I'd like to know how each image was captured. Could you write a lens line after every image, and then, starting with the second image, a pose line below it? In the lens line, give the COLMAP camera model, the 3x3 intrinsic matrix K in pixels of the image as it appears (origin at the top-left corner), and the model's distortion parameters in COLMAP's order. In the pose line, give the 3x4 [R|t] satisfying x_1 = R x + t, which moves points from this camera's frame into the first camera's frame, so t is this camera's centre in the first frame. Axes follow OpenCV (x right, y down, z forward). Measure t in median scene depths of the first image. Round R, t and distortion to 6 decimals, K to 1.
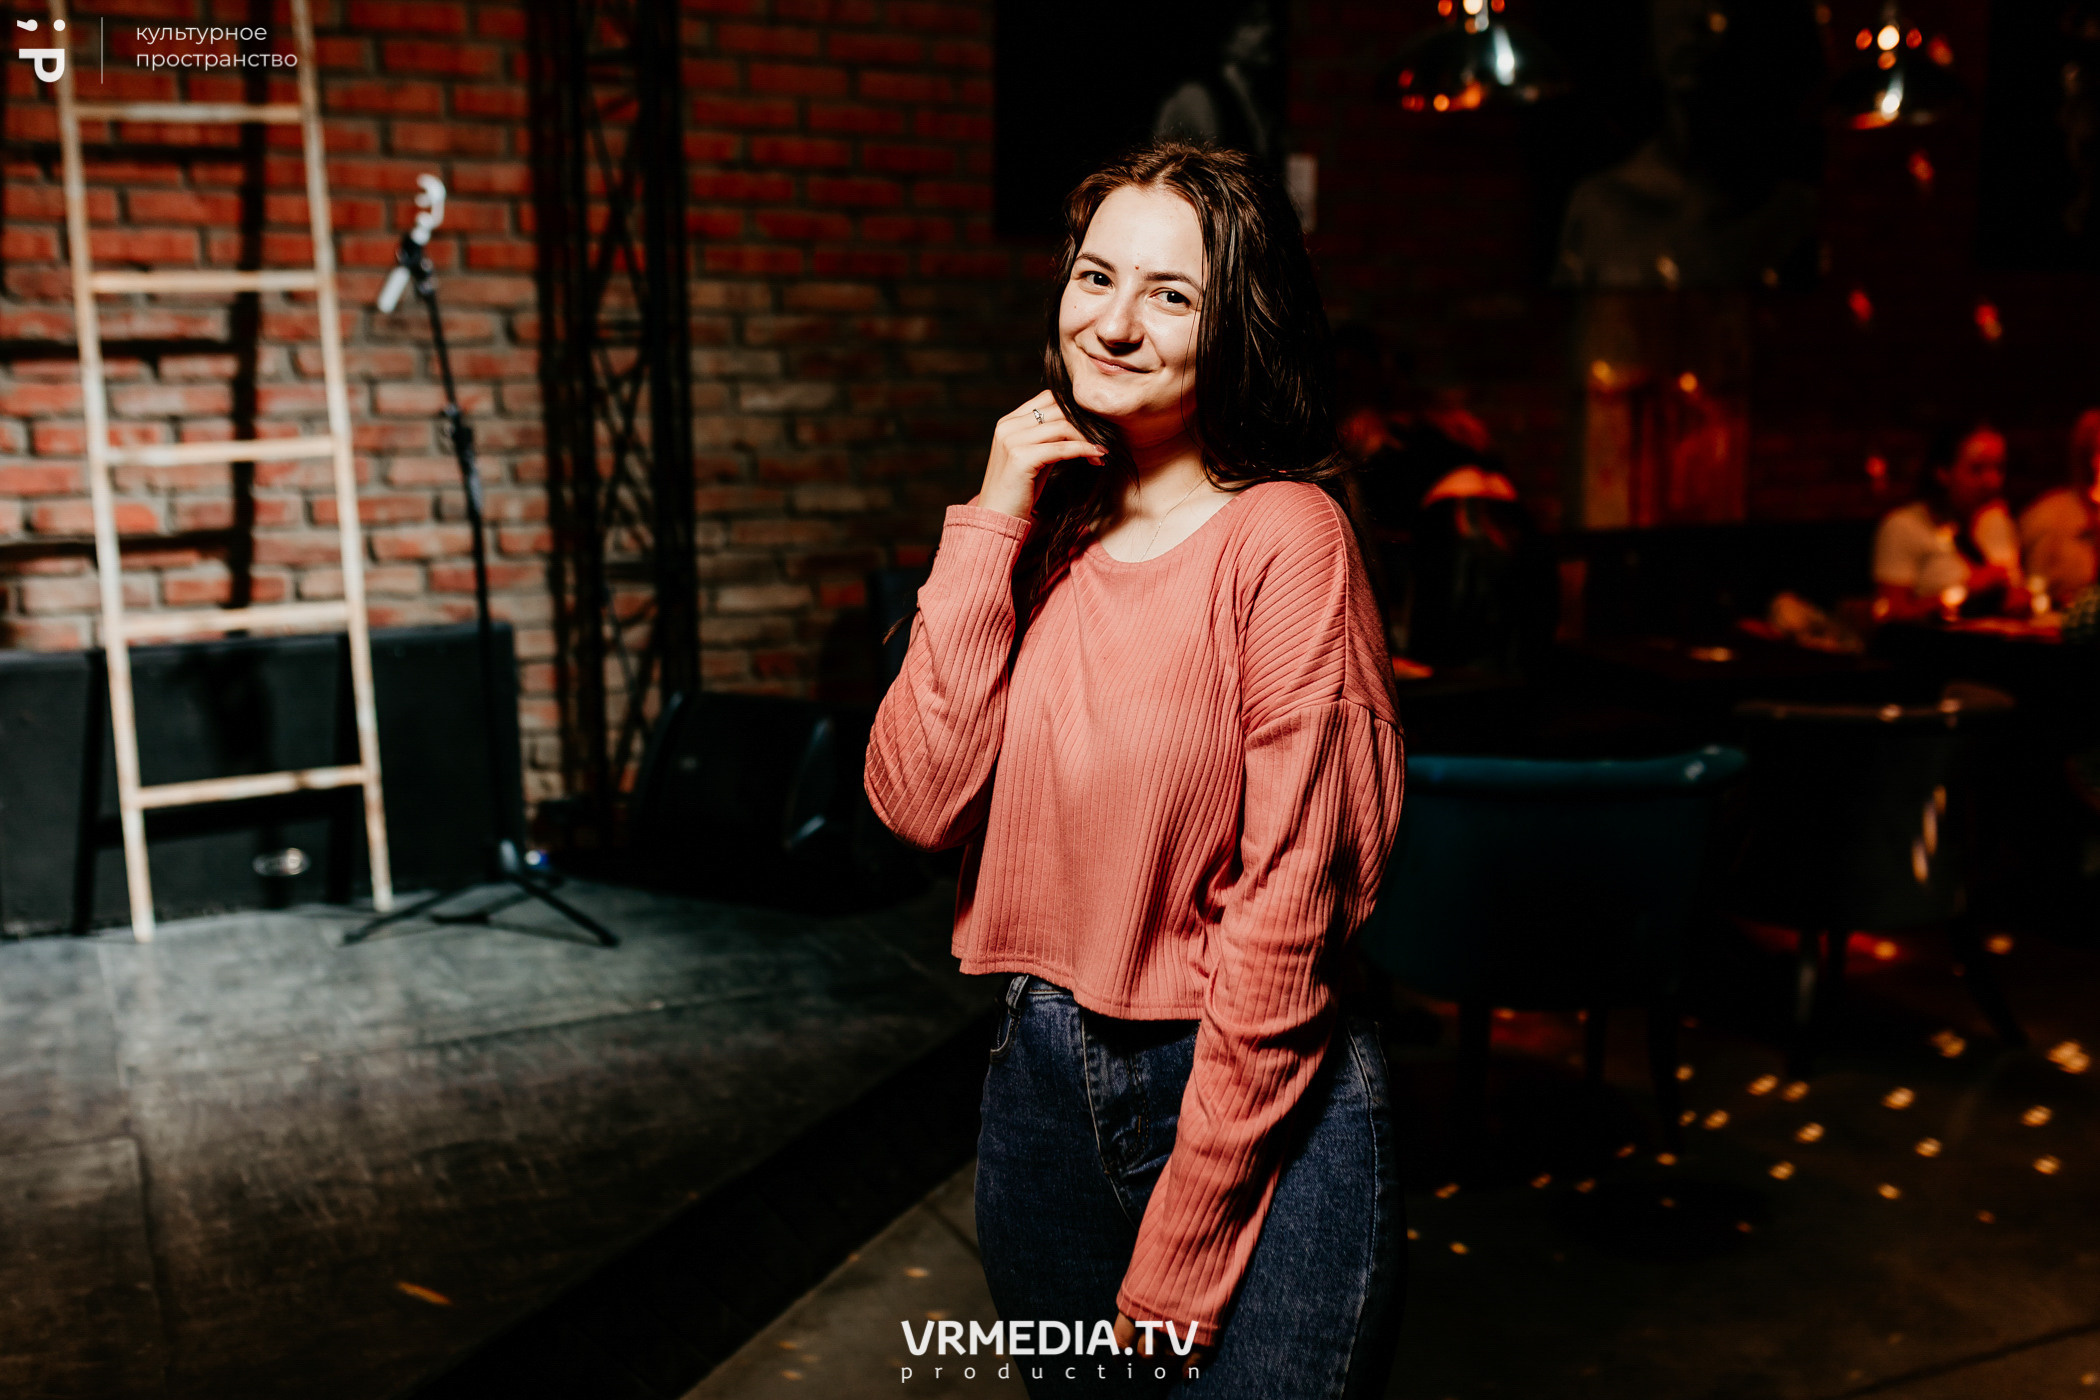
lens RADIAL K [[2147.7, 0, 1023.1], [0, 2147.7, 705.1], [0, 0, 1]] dist [0.007645, 0.002065]
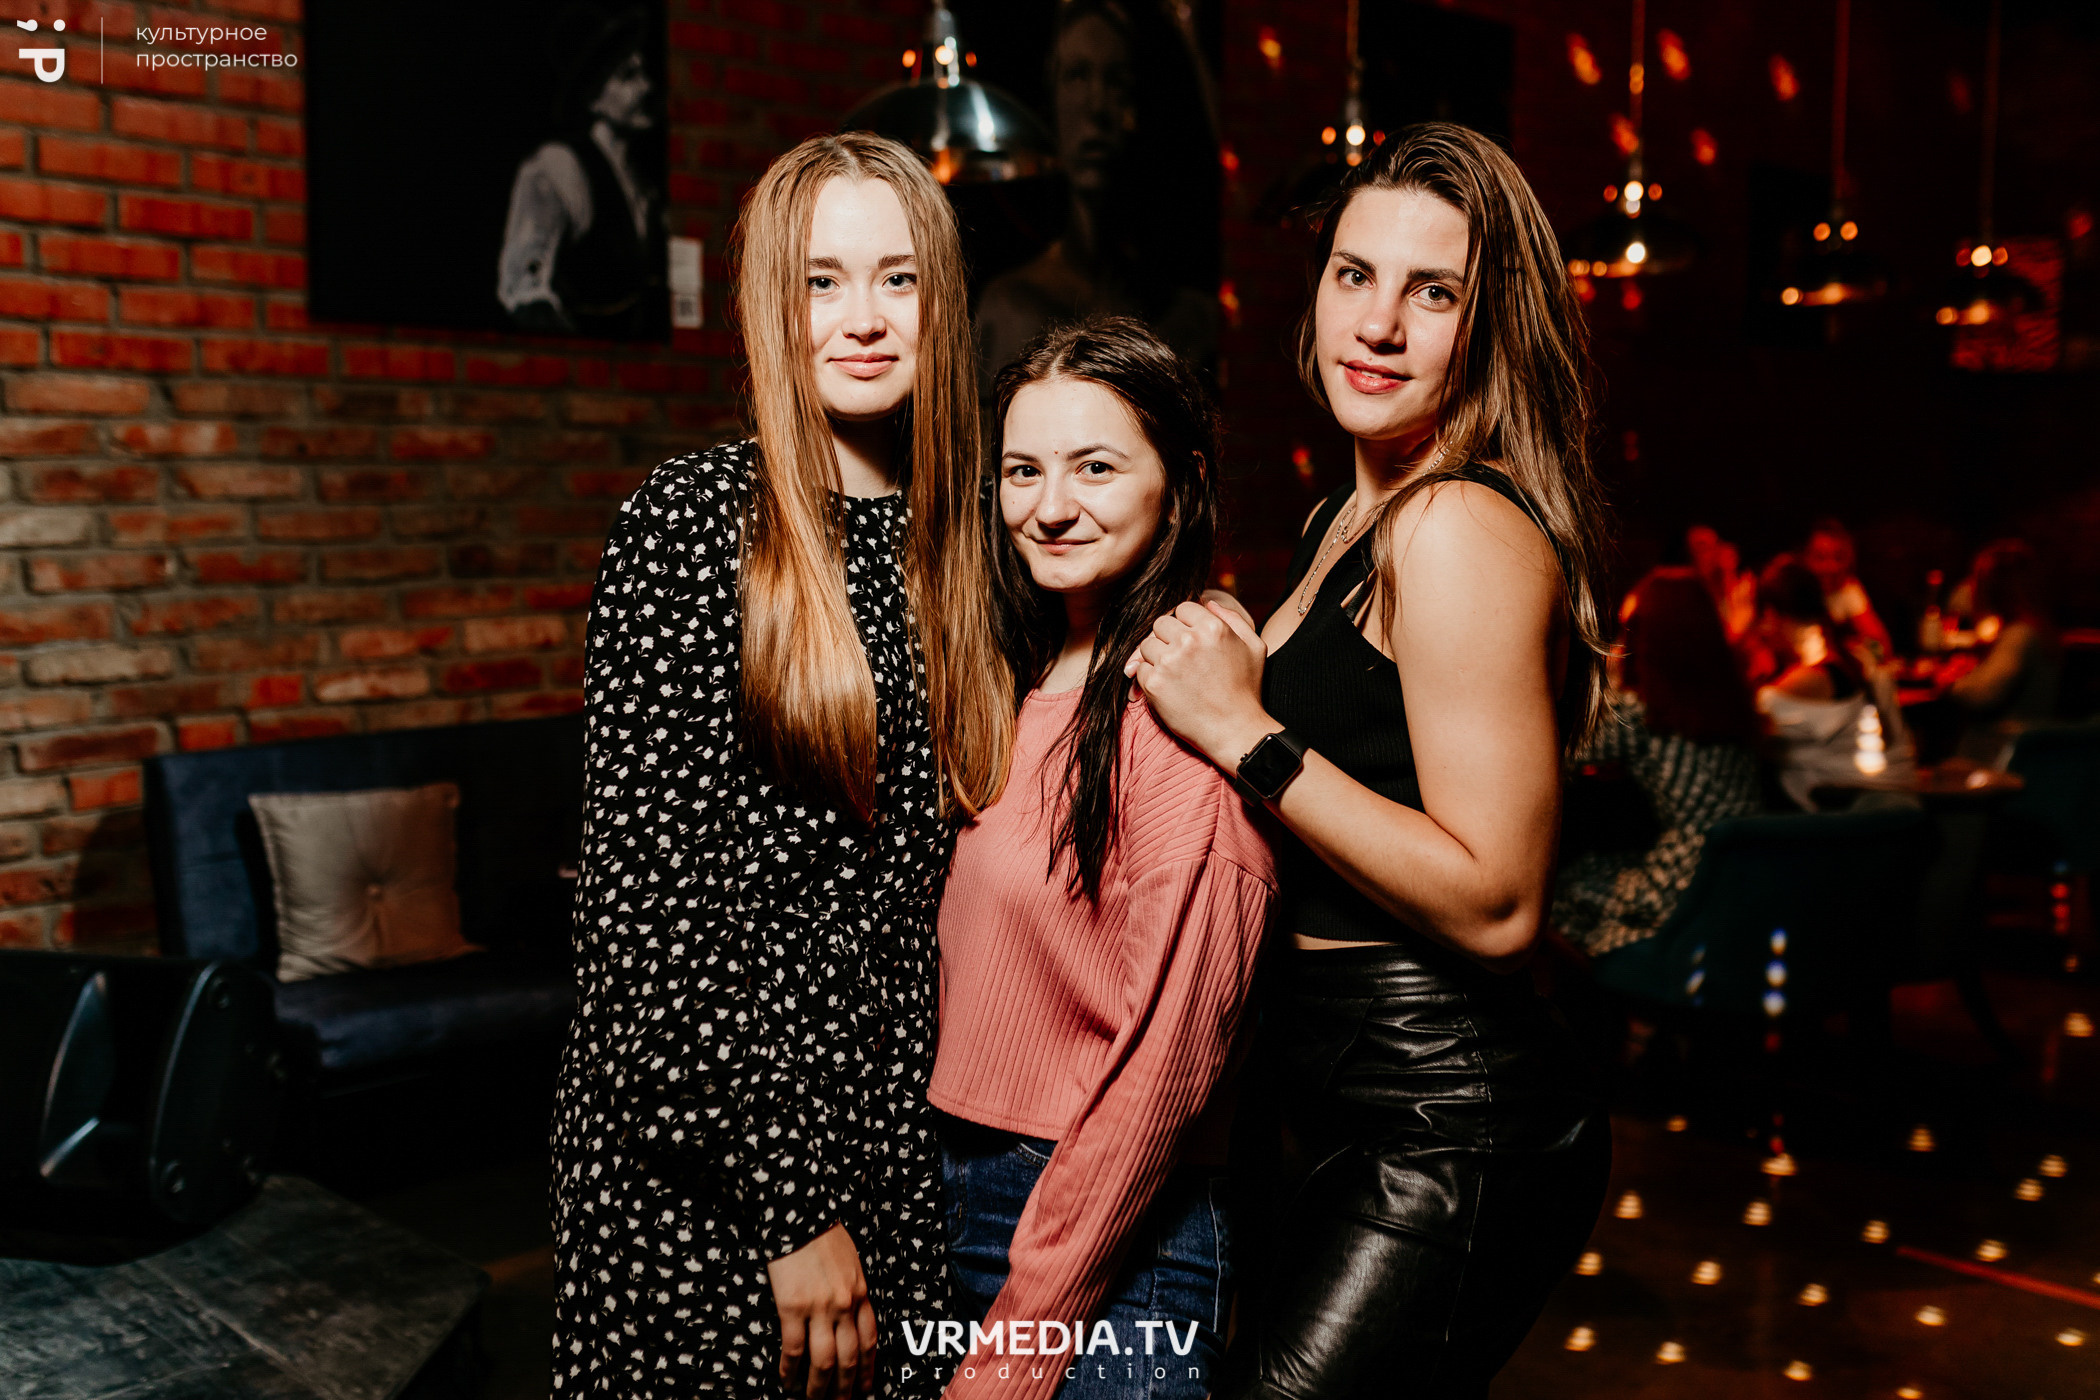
lens RADIAL K [[2125.6, 0, 1050.0], [0, 2125.6, 700.0], [0, 0, 1]] dist [-0.001266, 0.010834]
pose [[0.938181, -0.029457, 0.344889, -0.031368], [0.047302, 0.997936, -0.043438, -0.035584], [-0.342898, 0.057067, 0.937638, 0.196792]]
